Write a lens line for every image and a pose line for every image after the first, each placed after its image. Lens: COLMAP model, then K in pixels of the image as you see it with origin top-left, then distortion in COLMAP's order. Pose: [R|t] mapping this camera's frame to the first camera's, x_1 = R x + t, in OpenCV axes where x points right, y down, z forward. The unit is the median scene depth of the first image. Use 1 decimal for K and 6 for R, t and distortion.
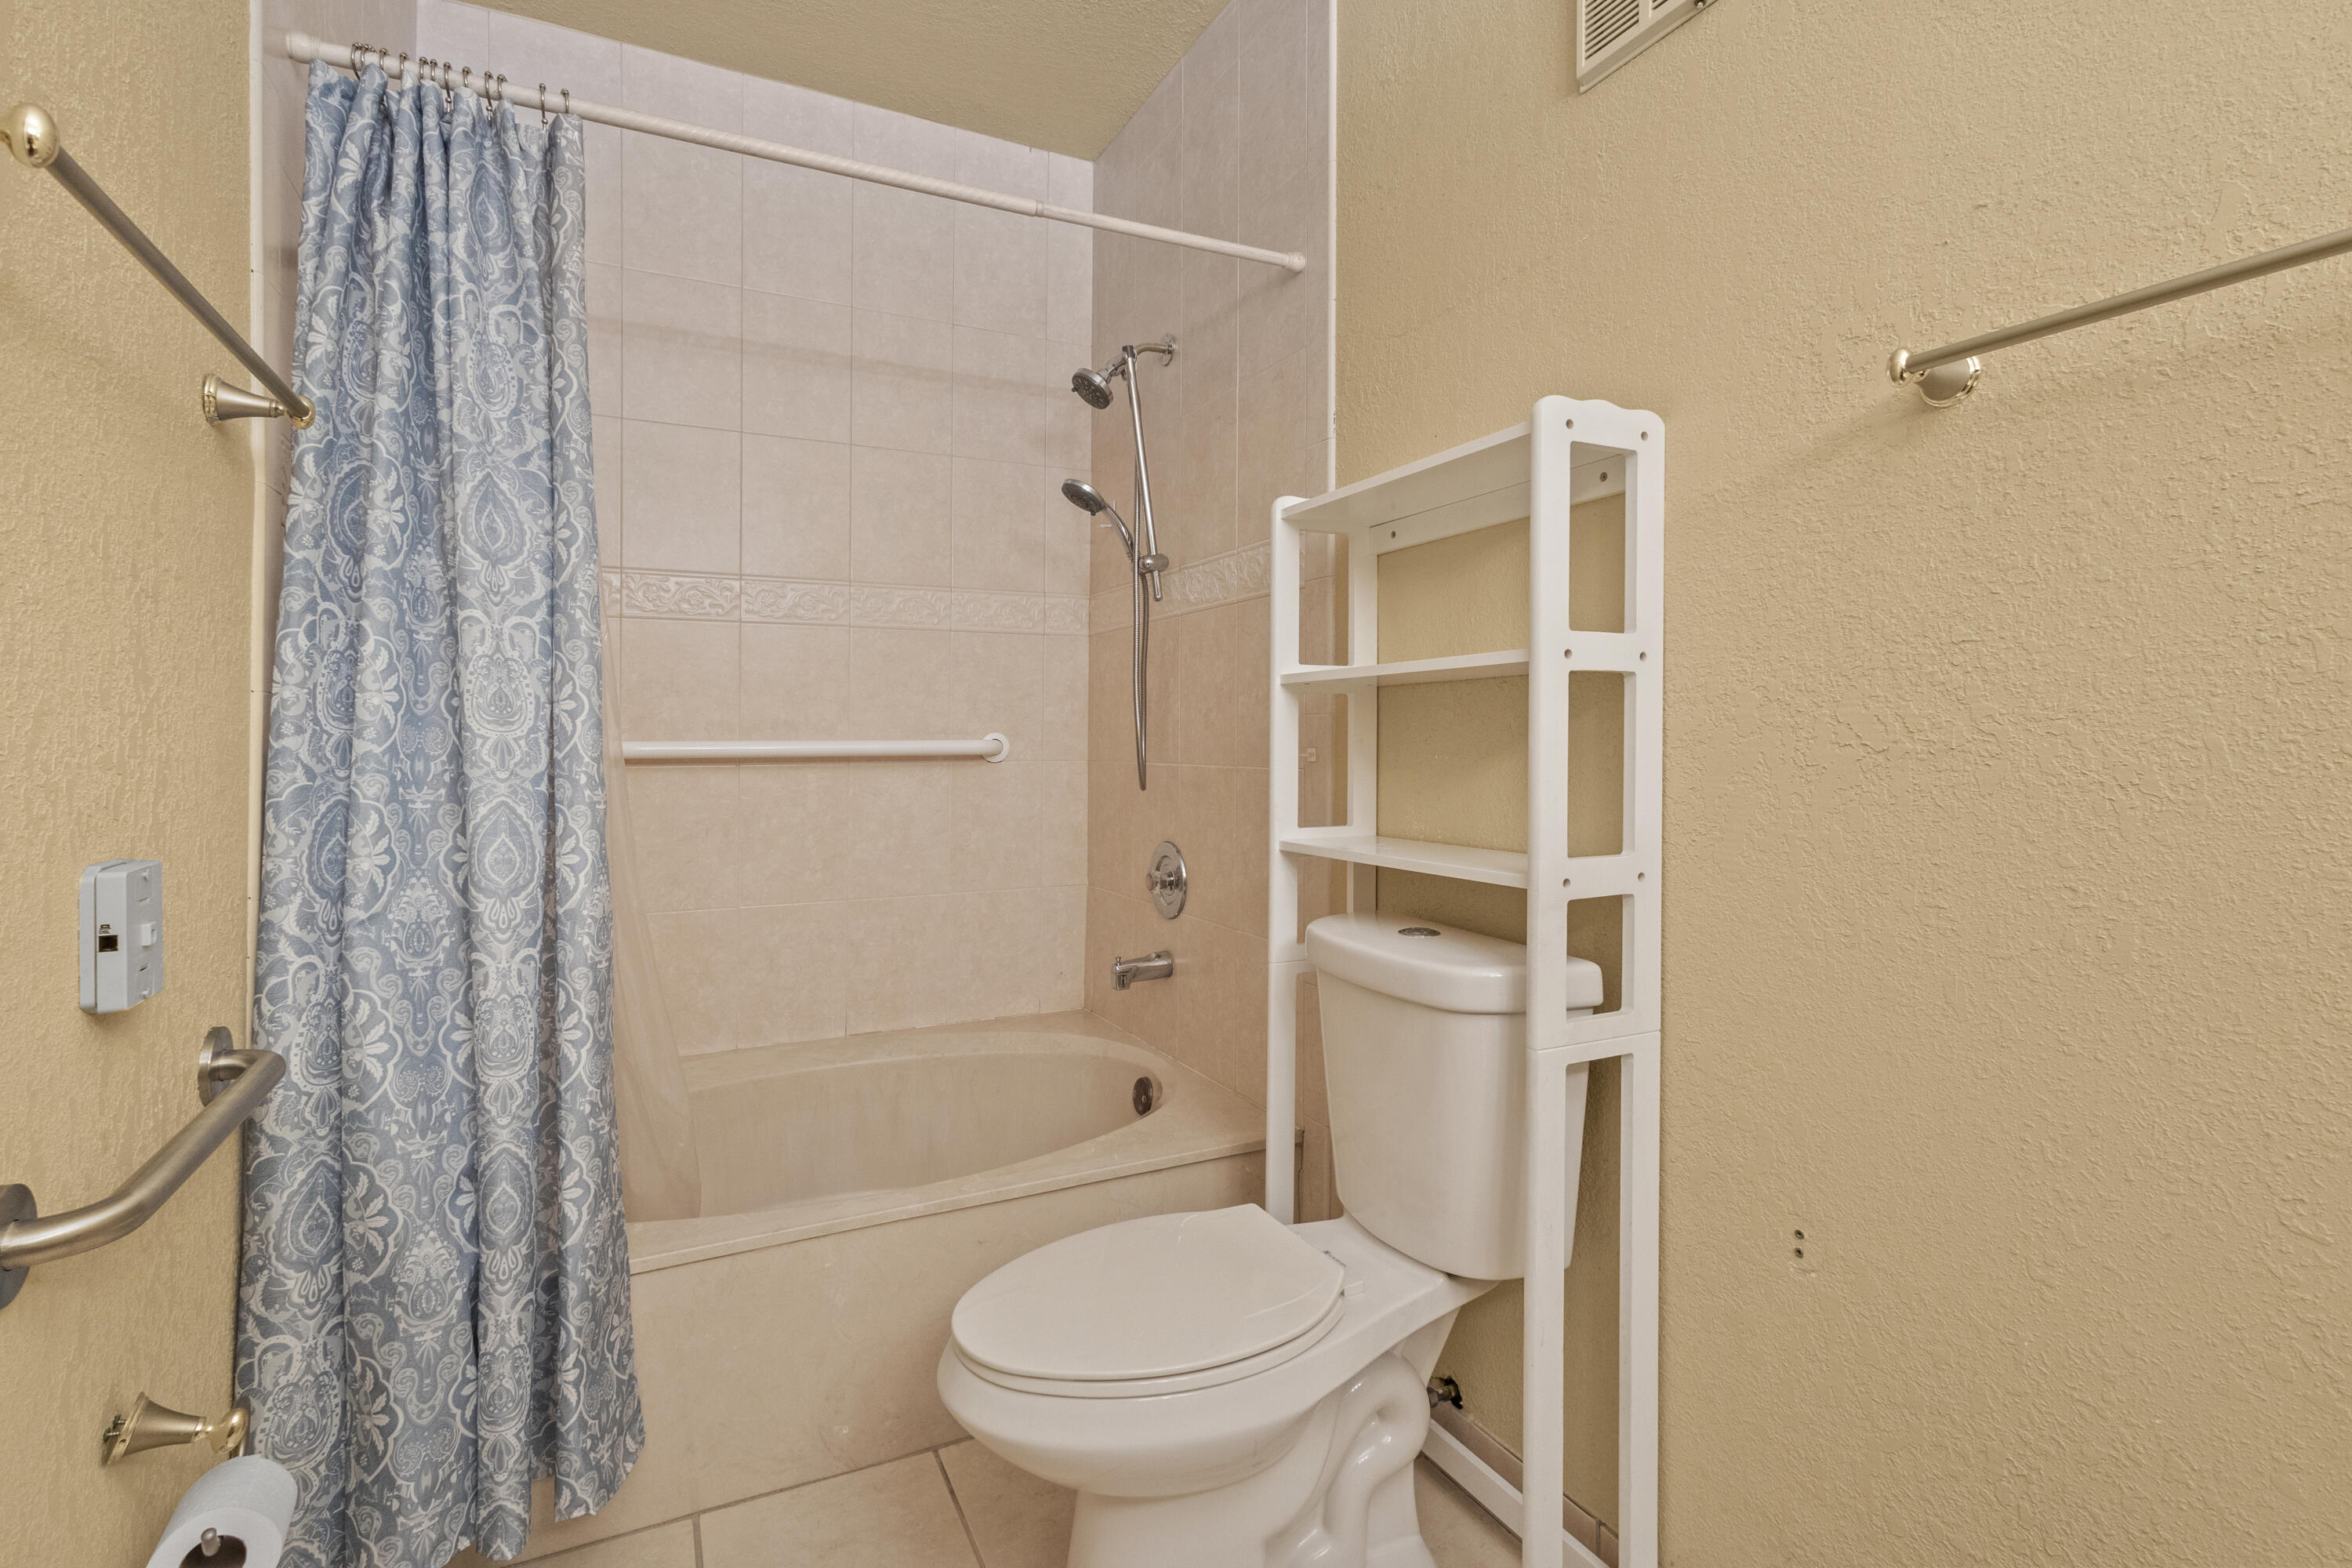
lens RADIAL K [[1109.8, 0, 1174.9], [0, 1109.8, 770.4], [0, 0, 1]] dist [0.010234, -0.003465]
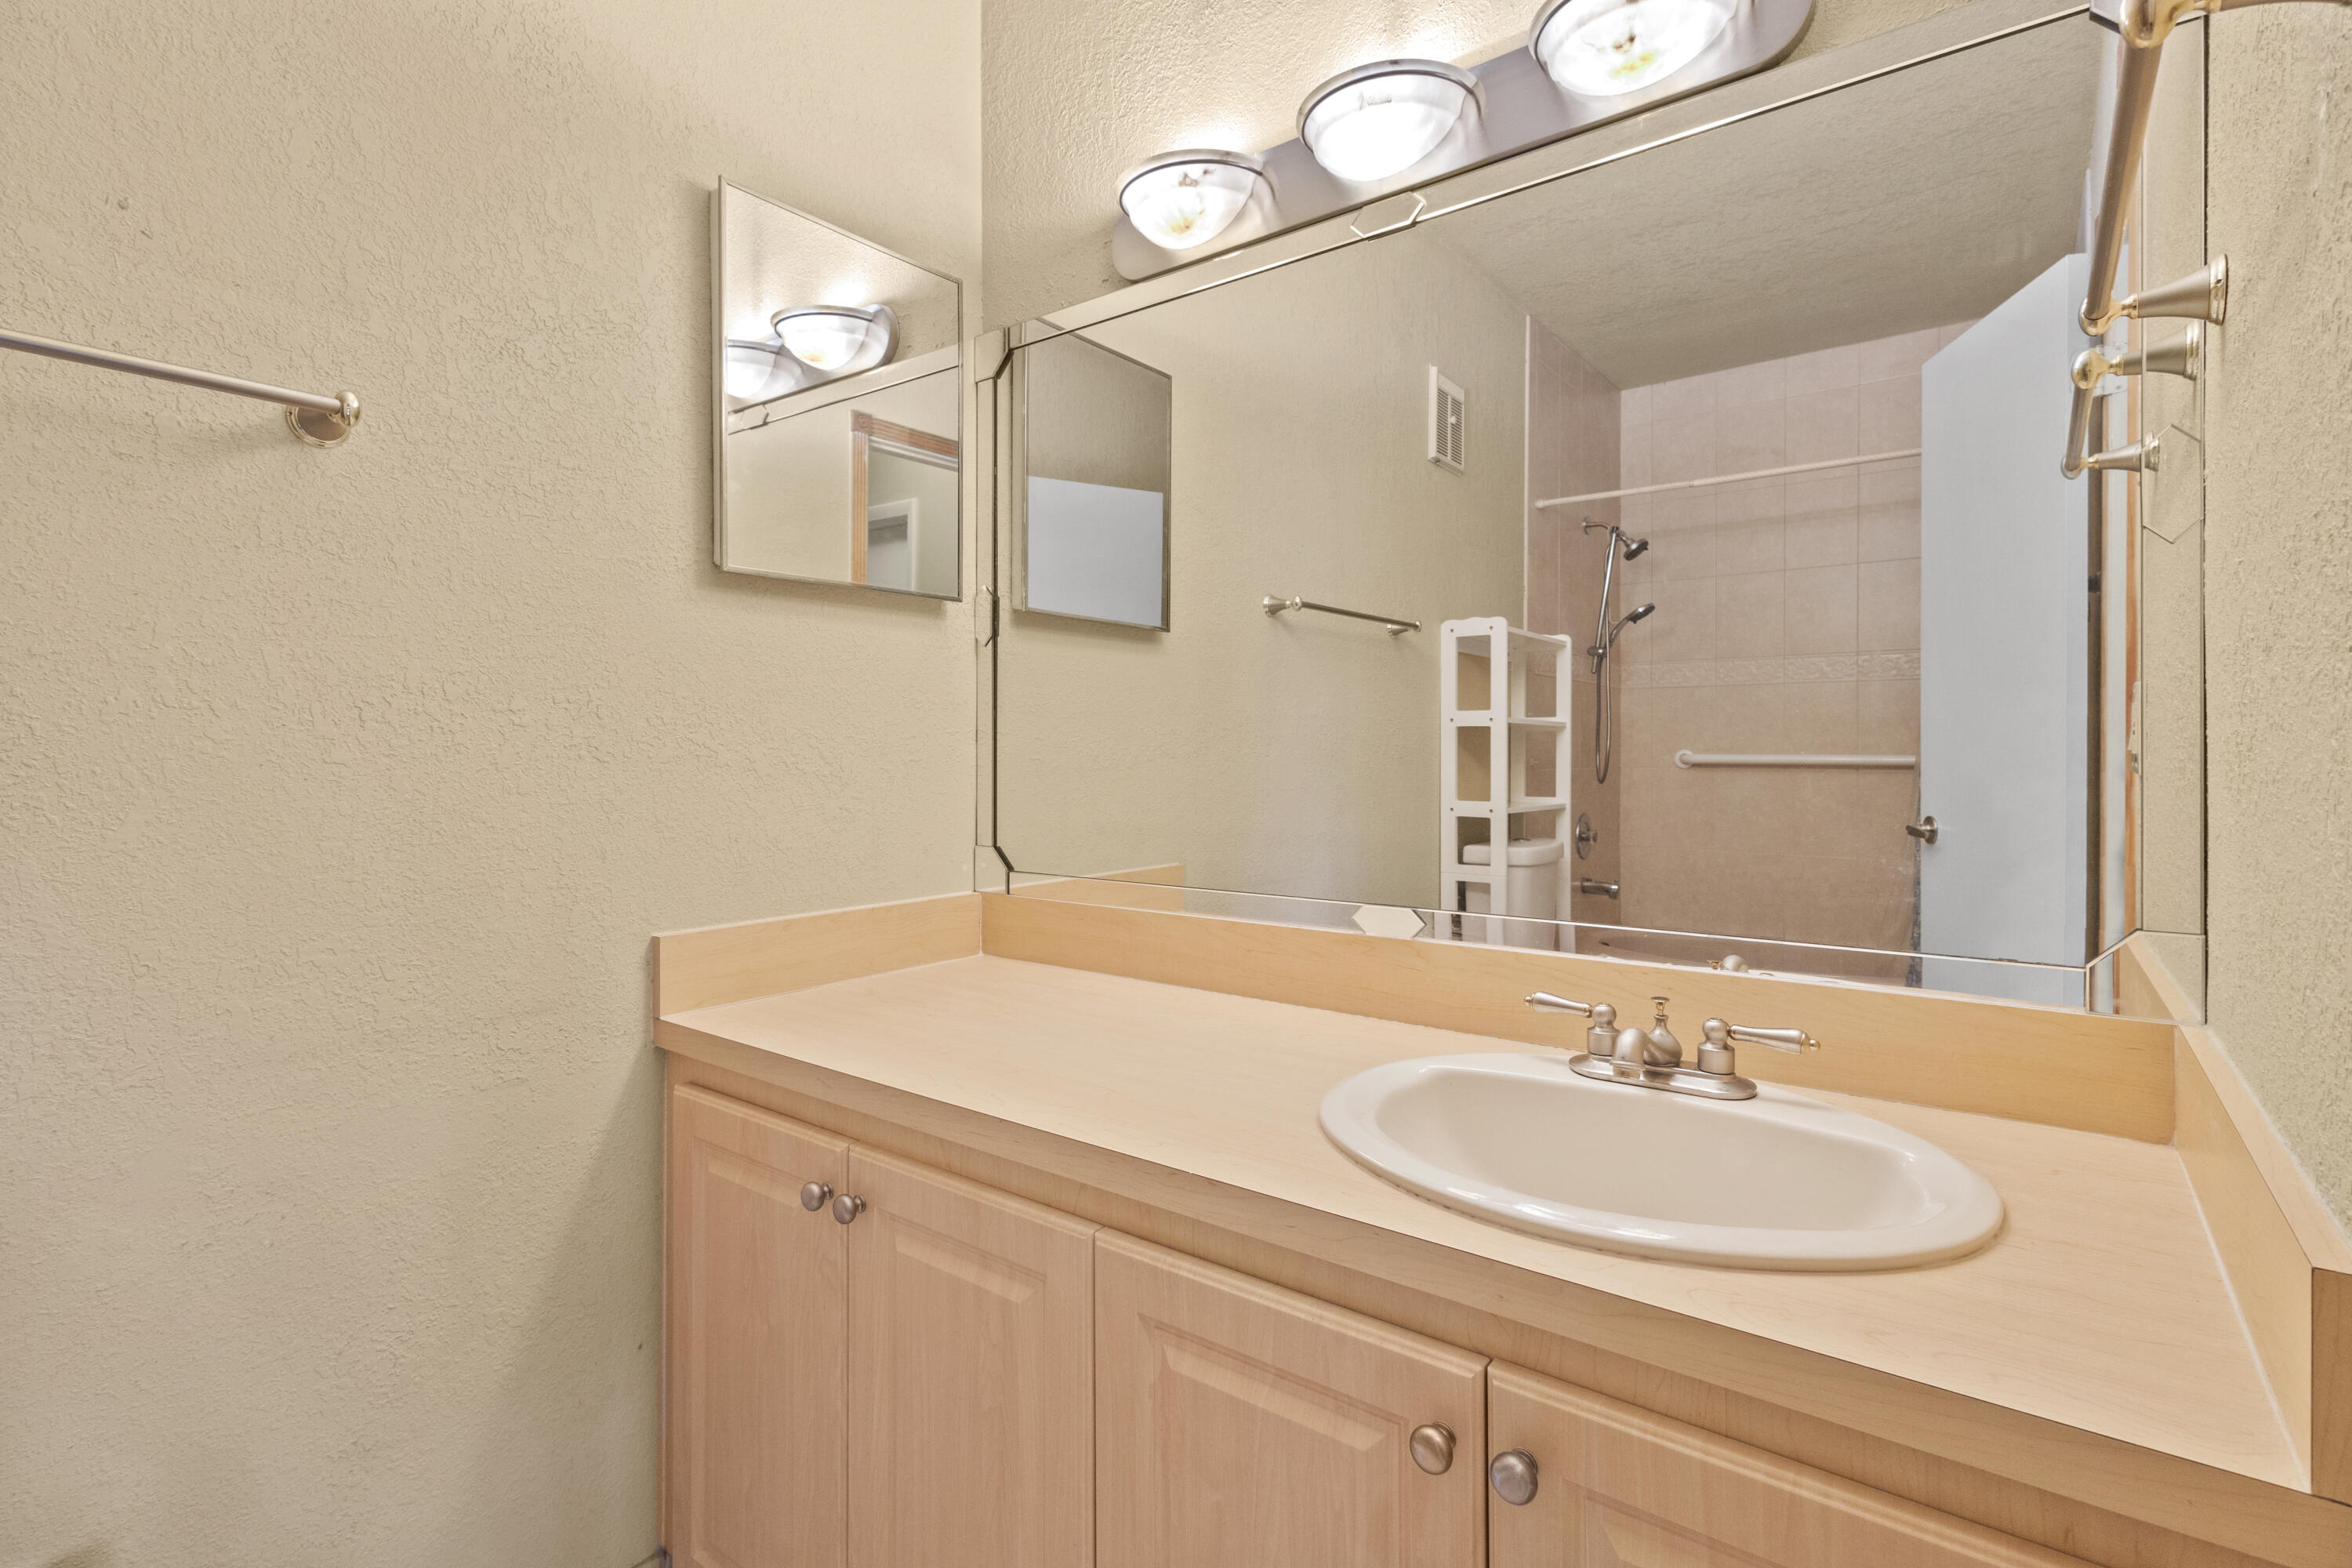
lens RADIAL K [[1109.8, 0, 1175.5], [0, 1109.8, 771.5], [0, 0, 1]] dist [0.010234, -0.003465]
pose [[0.439276, 0.004578, -0.898340, 2.318975], [-0.008880, 0.999960, 0.000754, 0.017293], [0.898308, 0.007646, 0.439299, -0.693856]]
